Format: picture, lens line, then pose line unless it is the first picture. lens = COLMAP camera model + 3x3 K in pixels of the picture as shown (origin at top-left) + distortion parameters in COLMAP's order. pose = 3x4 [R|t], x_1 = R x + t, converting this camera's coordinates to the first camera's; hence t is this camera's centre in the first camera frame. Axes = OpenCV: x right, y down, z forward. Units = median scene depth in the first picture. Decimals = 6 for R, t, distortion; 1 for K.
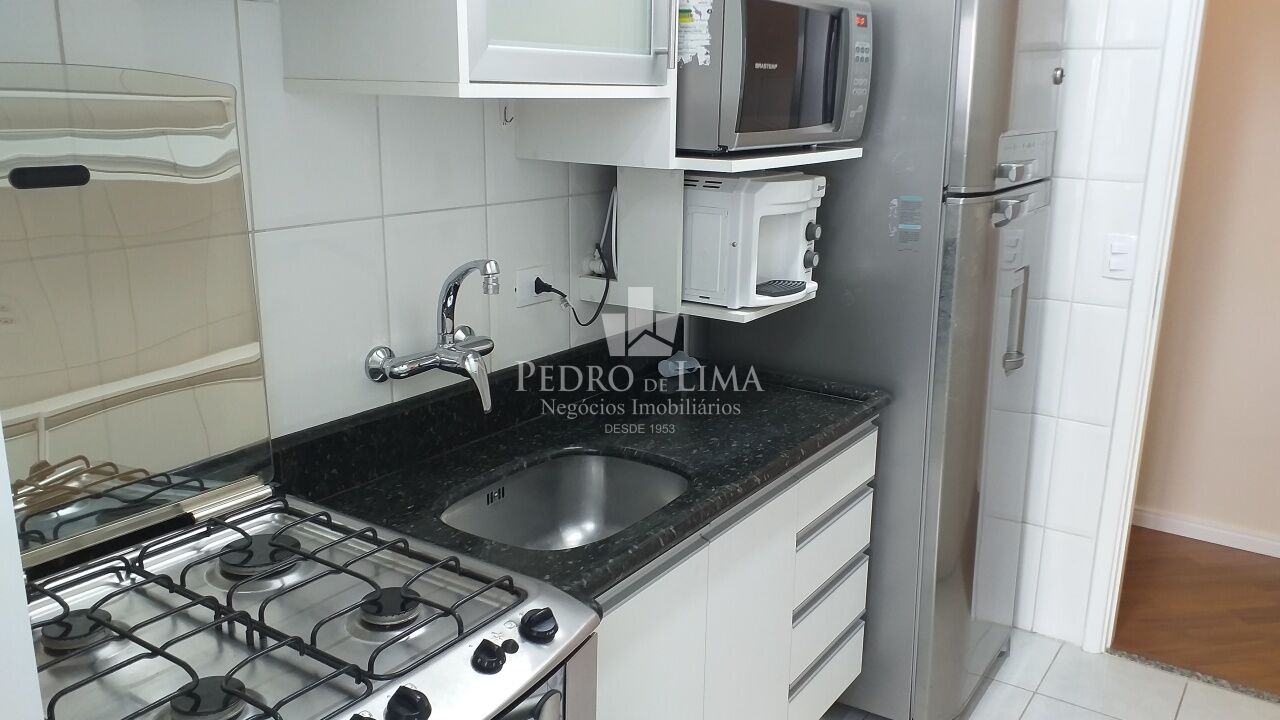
lens RADIAL K [[1041.2, 0, 640.0], [0, 1041.2, 360.0], [0, 0, 1]] dist [0.059381, -0.103026]
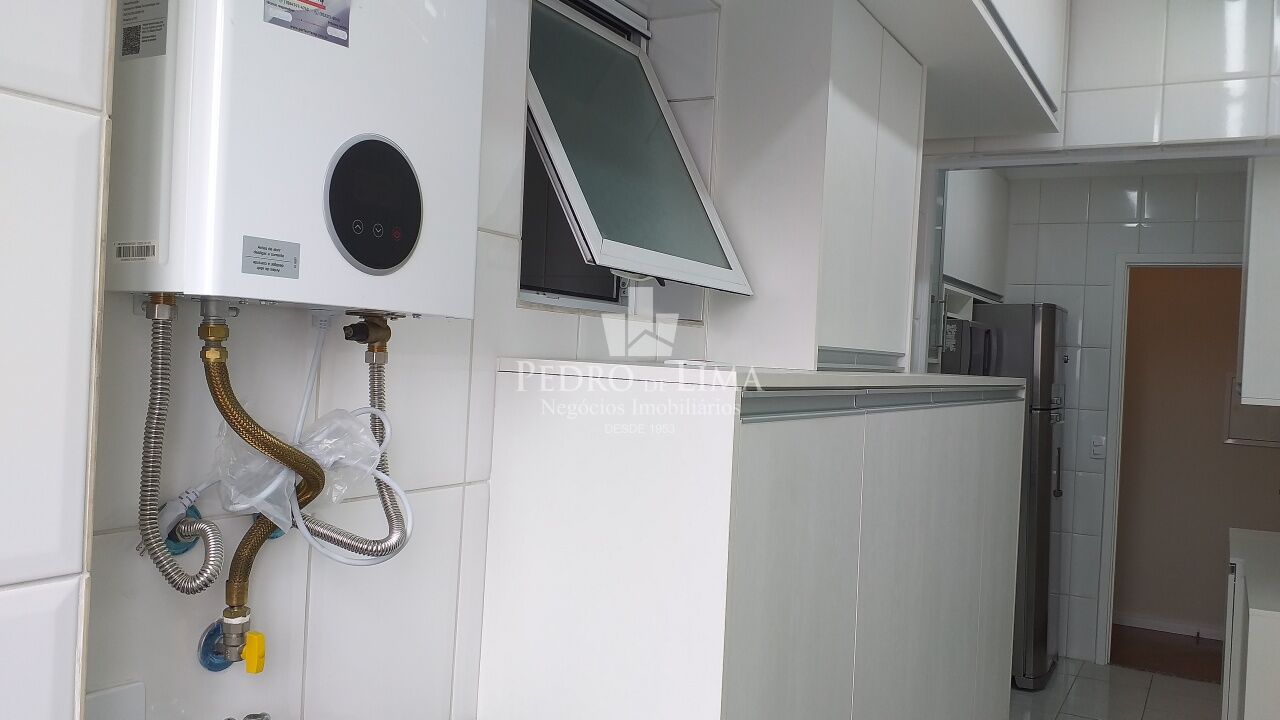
lens RADIAL K [[1058.3, 0, 640.0], [0, 1058.3, 360.0], [0, 0, 1]] dist [-0.006967, -0.001268]
pose [[0.995476, 0.030251, 0.090065, -0.731313], [-0.007198, 0.969246, -0.245989, 0.295501], [-0.094736, 0.244228, 0.965079, -1.103322]]
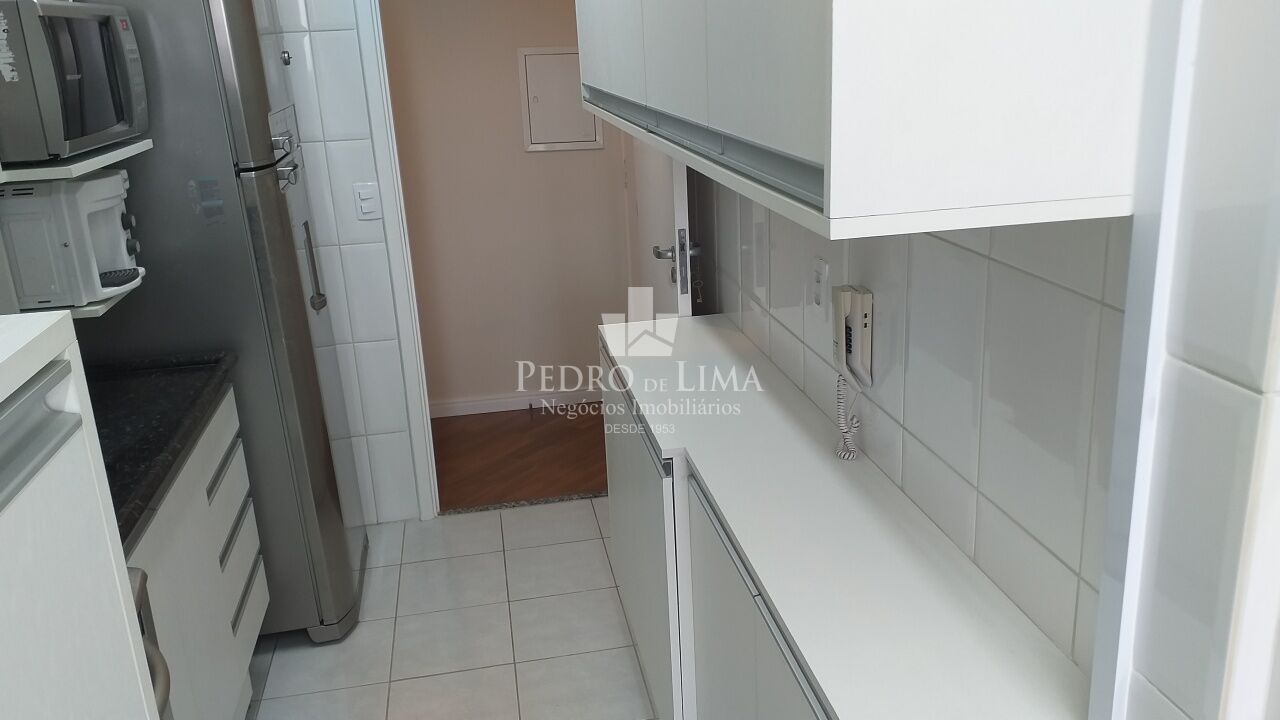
lens RADIAL K [[1067.5, 0, 681.9], [0, 1067.5, 355.9], [0, 0, 1]] dist [0.058977, -0.102747]
pose [[0.693580, -0.255061, 0.673714, -0.214041], [0.232162, 0.964465, 0.126129, 0.002825], [-0.681944, 0.068930, 0.728149, -0.177254]]
